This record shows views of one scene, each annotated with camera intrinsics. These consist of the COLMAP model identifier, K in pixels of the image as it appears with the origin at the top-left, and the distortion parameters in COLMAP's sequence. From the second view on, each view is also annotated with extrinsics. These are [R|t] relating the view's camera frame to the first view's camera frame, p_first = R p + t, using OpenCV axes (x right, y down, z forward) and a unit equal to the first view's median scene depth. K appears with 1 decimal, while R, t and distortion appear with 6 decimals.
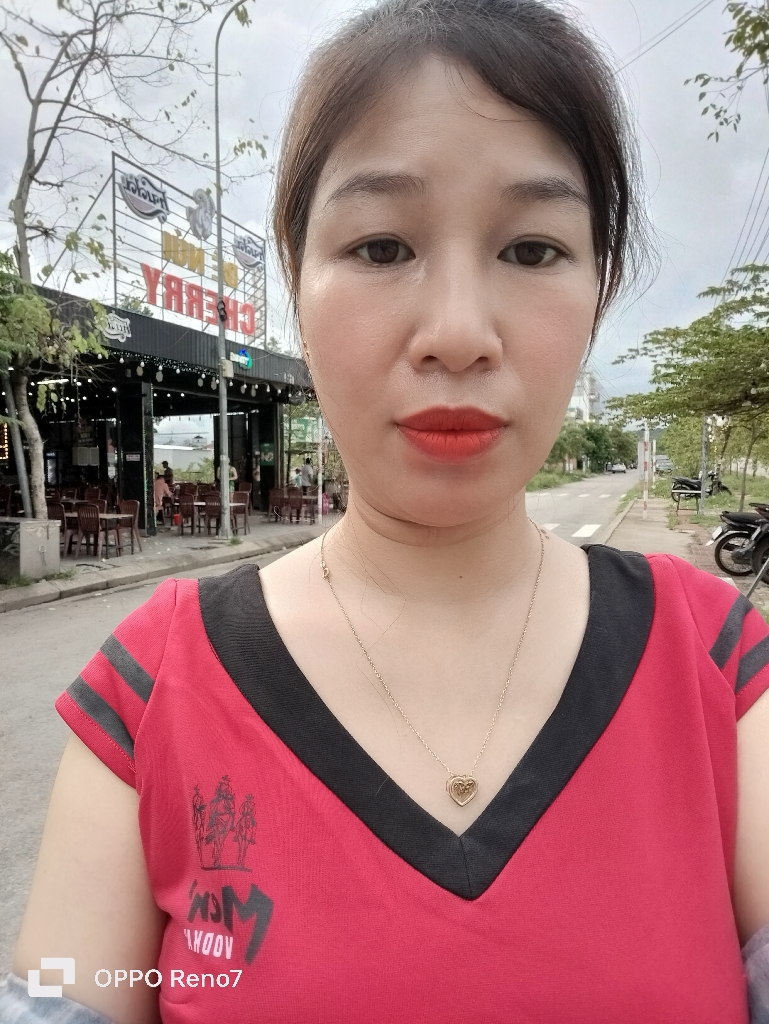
lens RADIAL K [[698.6, 0, 384.5], [0, 698.6, 512.0], [0, 0, 1]] dist [-0.002950, 0.000629]
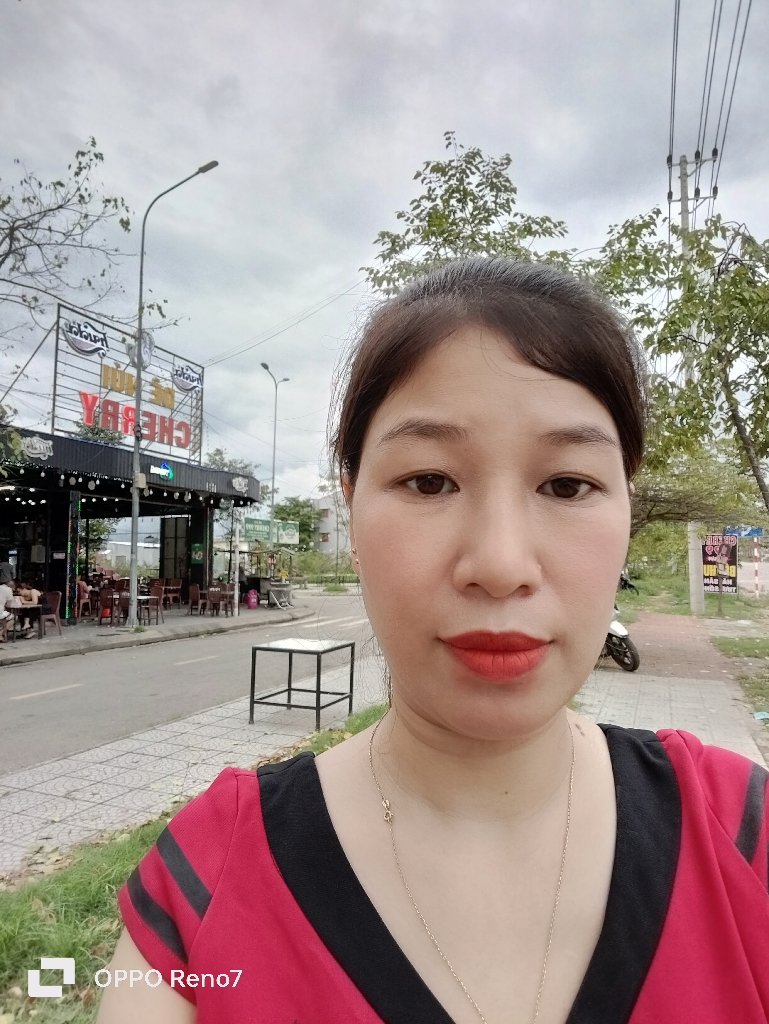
lens RADIAL K [[698.6, 0, 384.5], [0, 698.6, 512.0], [0, 0, 1]] dist [-0.002950, 0.000629]
pose [[0.999986, 0.004697, -0.002525, 0.167951], [-0.005006, 0.990048, -0.140640, 0.009011], [0.001839, 0.140651, 0.990058, -0.137027]]
